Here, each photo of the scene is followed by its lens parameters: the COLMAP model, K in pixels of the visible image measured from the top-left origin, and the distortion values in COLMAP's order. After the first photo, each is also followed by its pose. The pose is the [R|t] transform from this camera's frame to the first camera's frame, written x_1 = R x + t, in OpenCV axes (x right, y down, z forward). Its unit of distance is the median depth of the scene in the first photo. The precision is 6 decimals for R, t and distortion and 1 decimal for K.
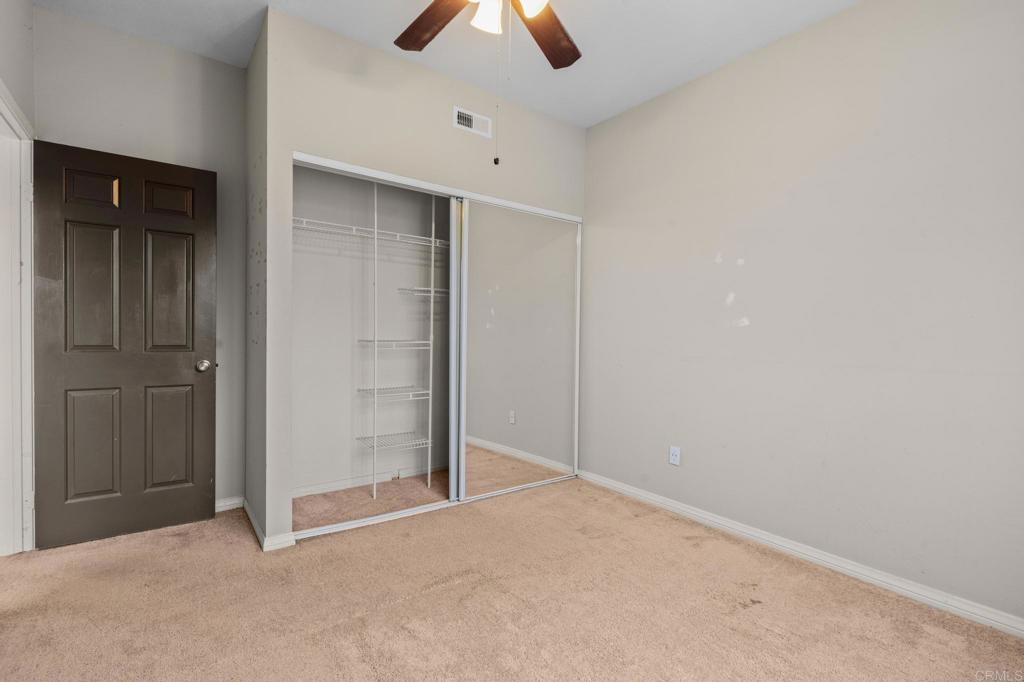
lens RADIAL K [[465.5, 0, 514.4], [0, 465.5, 339.2], [0, 0, 1]] dist [0.001218, 0.000910]
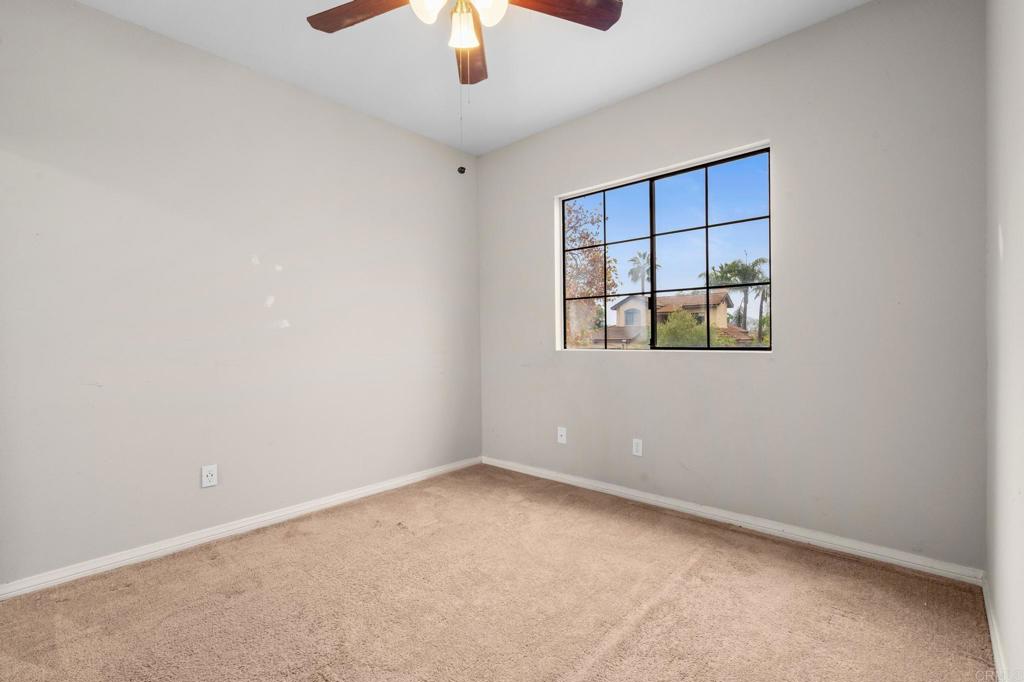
lens RADIAL K [[465.5, 0, 514.4], [0, 465.5, 339.2], [0, 0, 1]] dist [0.001218, 0.000910]
pose [[-0.192577, -0.021945, 0.981037, -0.687769], [0.010512, 0.999646, 0.024425, -0.022230], [-0.981226, 0.015016, -0.192278, 0.682667]]
